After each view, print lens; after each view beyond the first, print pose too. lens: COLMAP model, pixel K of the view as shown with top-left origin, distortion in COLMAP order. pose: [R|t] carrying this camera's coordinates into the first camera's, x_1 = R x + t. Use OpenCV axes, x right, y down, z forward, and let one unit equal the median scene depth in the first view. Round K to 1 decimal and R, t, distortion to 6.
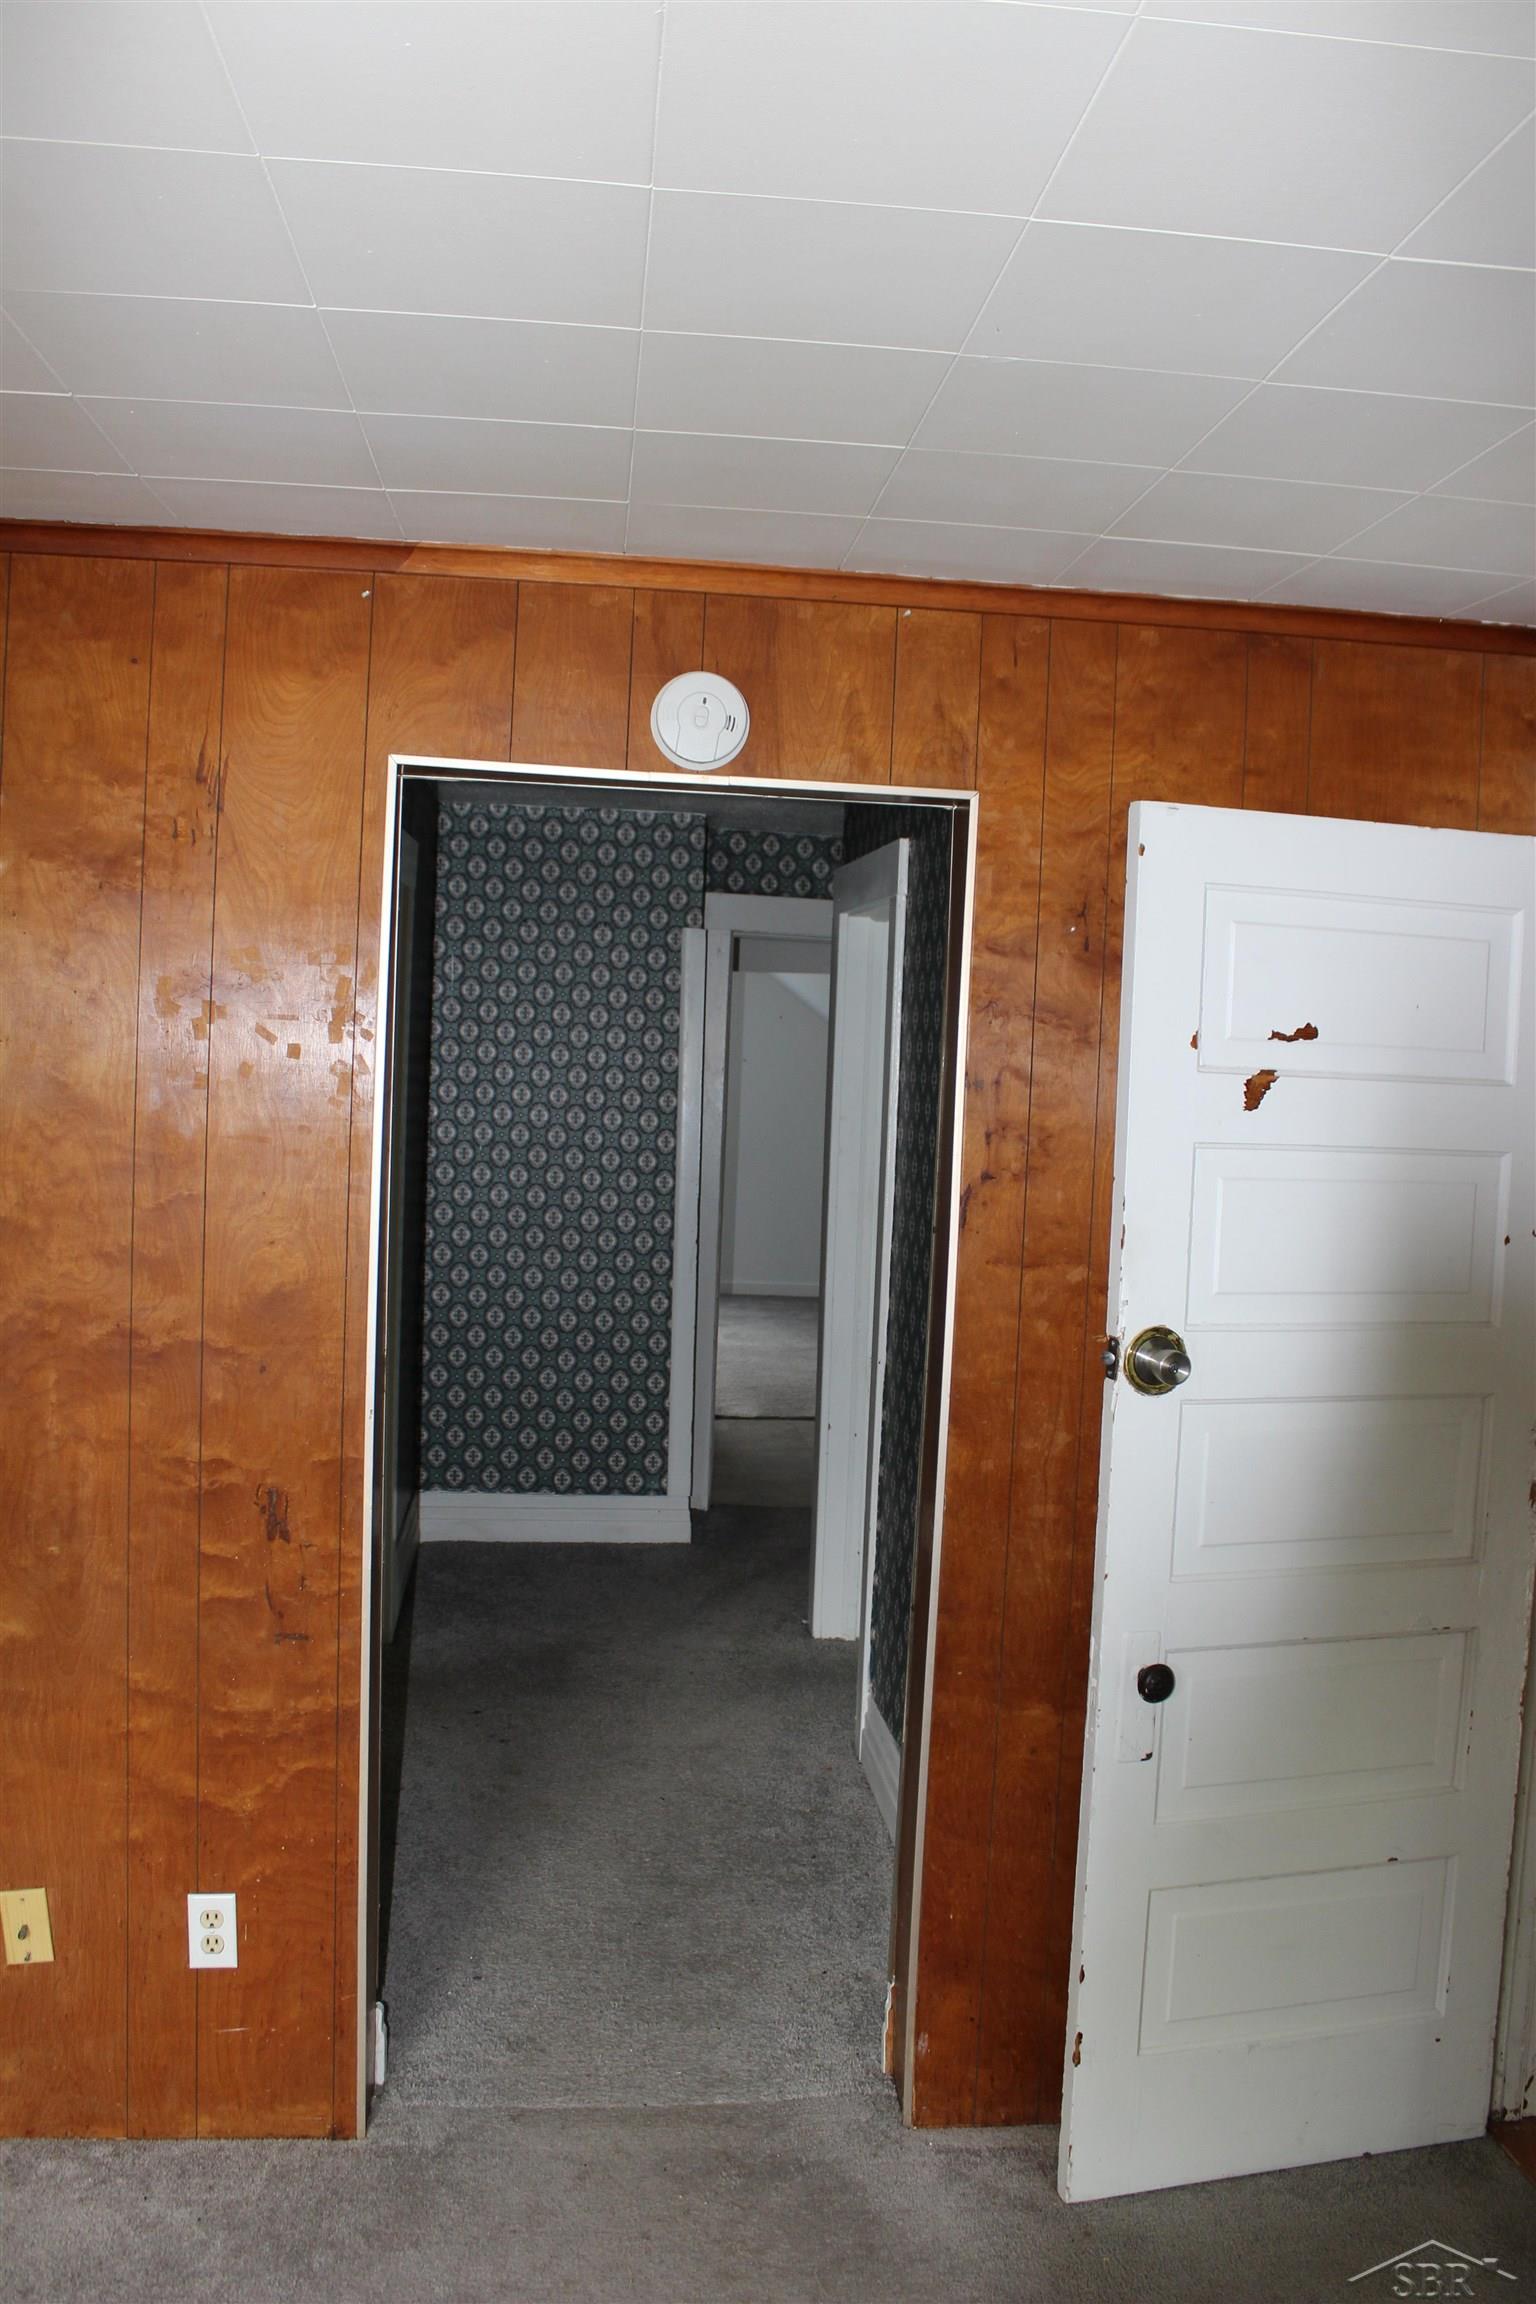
lens RADIAL K [[1908.4, 0, 773.7], [0, 1908.4, 1142.9], [0, 0, 1]] dist [-0.144534, 0.102459]
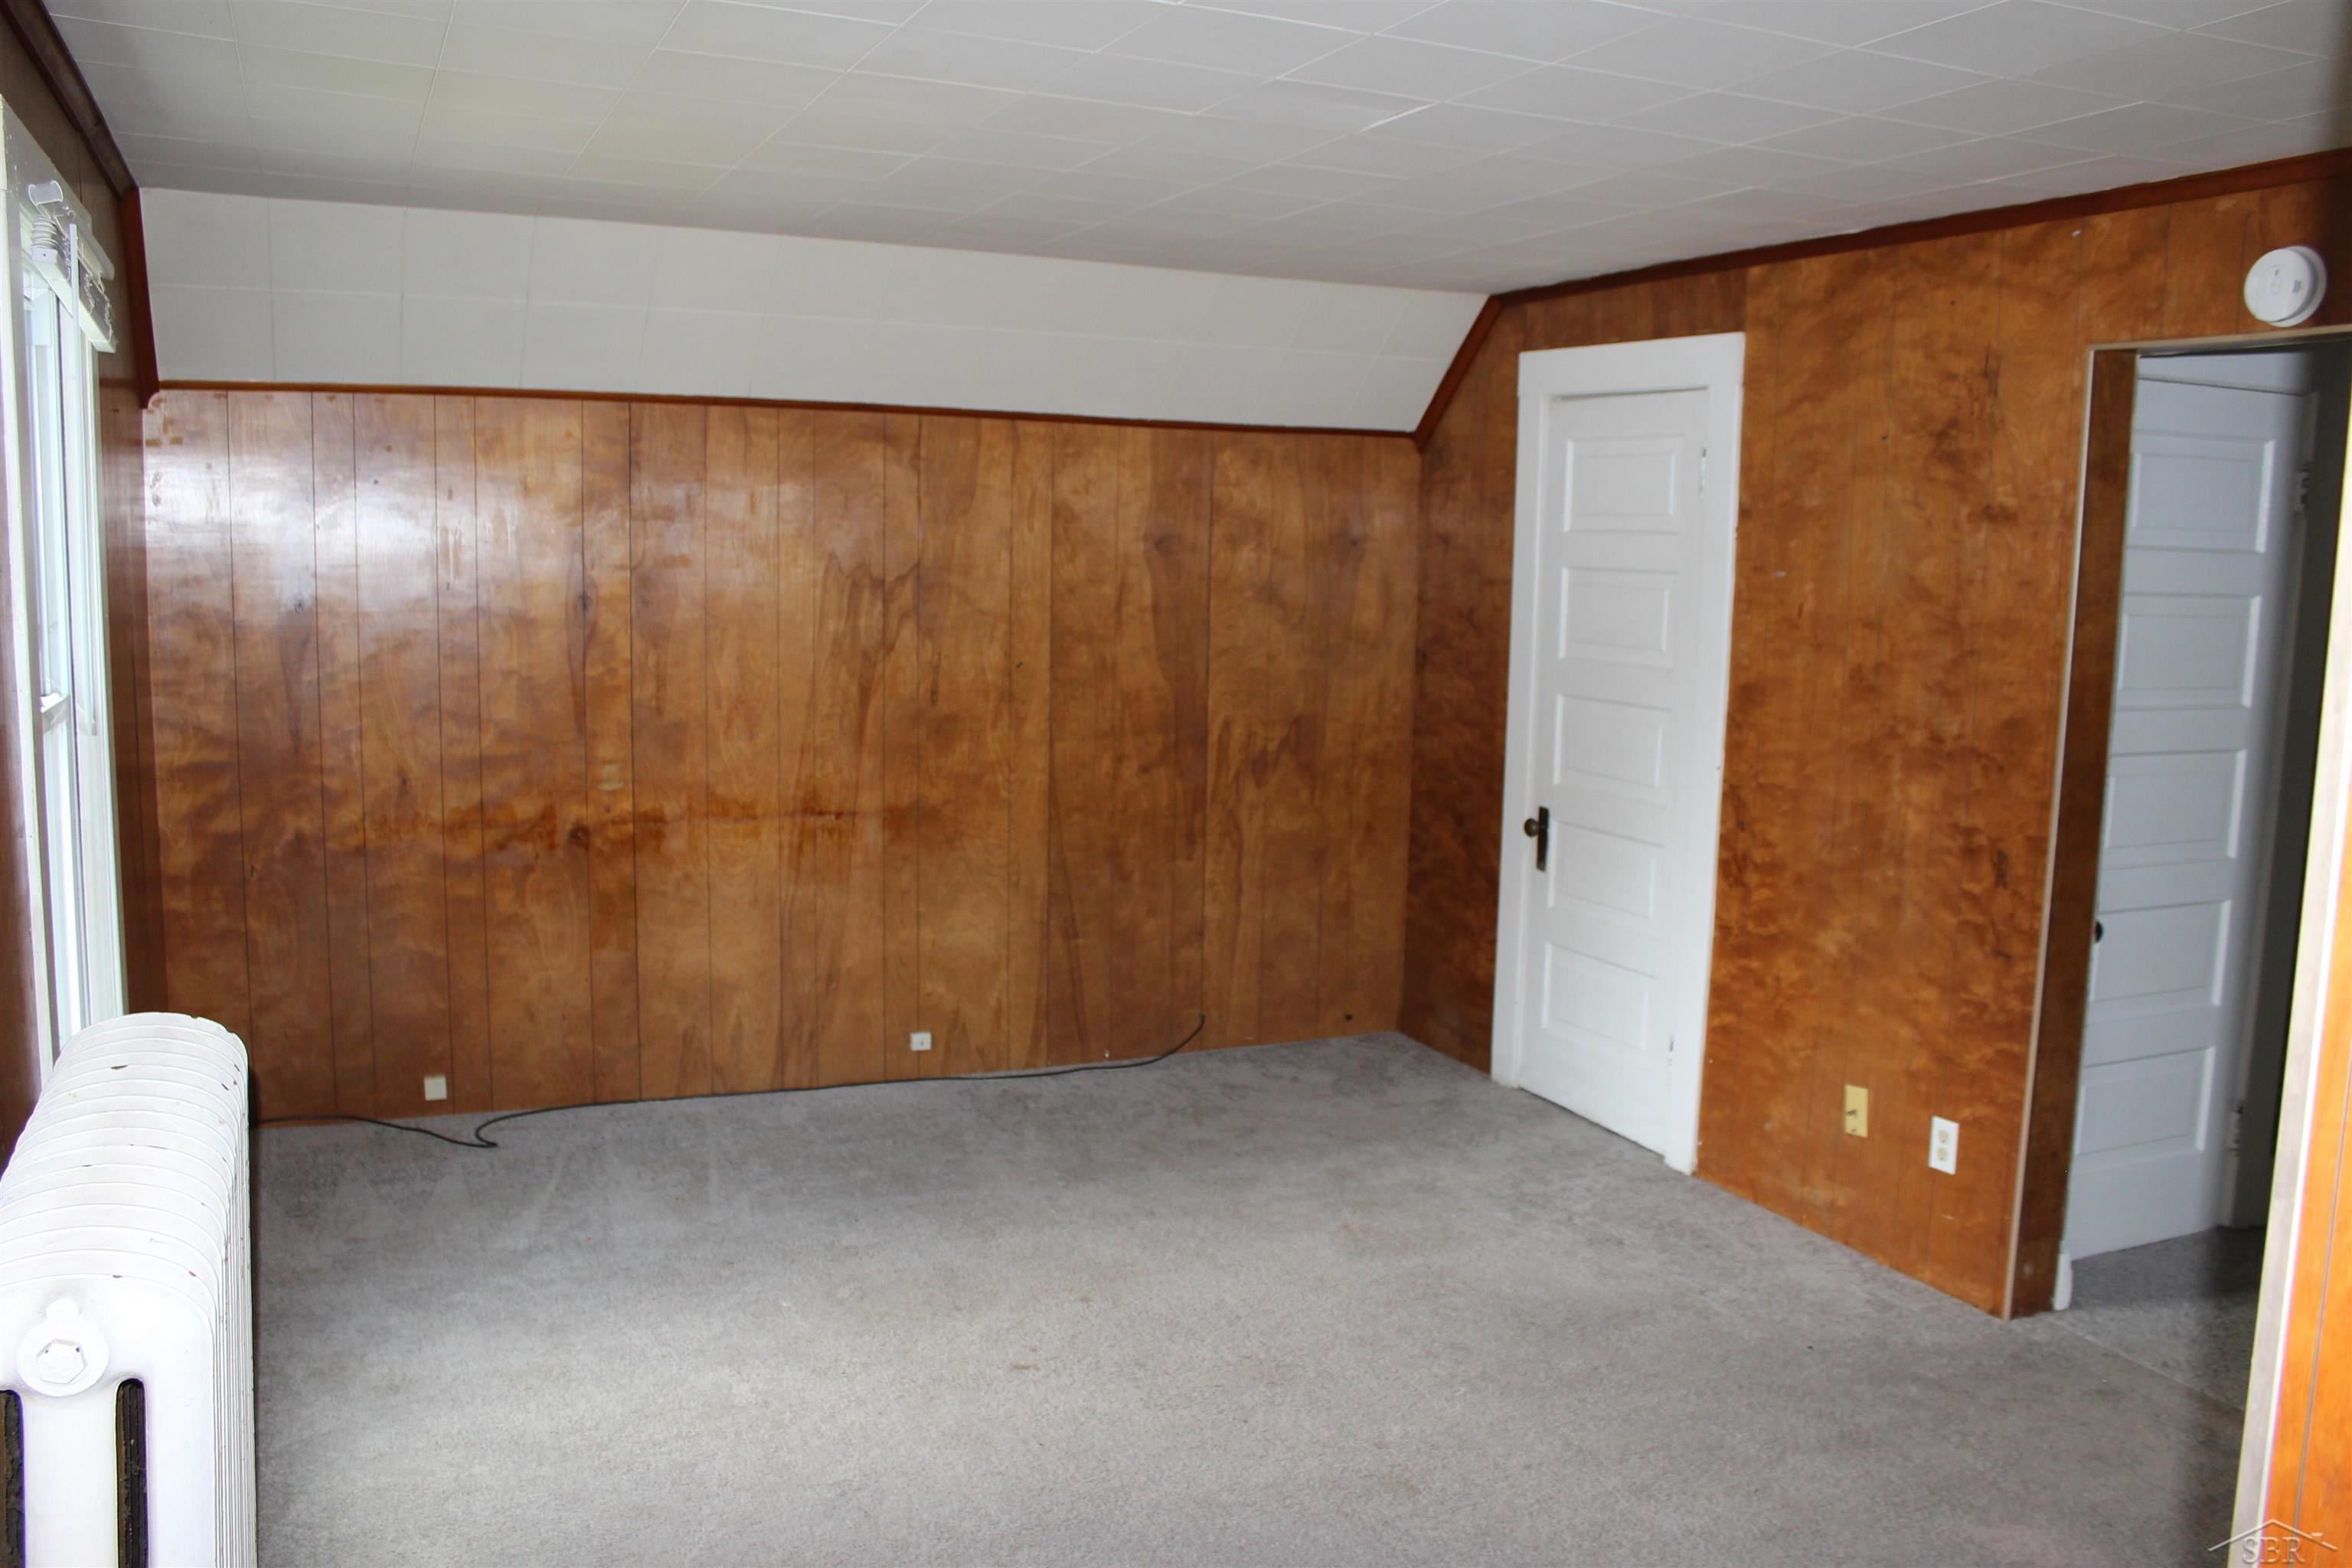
lens RADIAL K [[1948.2, 0, 1175.7], [0, 1948.2, 784.9], [0, 0, 1]] dist [-0.144534, 0.102459]
pose [[0.302232, 0.082936, -0.949620, 0.956244], [-0.064186, 0.995718, 0.066534, 0.074099], [0.951071, 0.040844, 0.306261, -0.076523]]
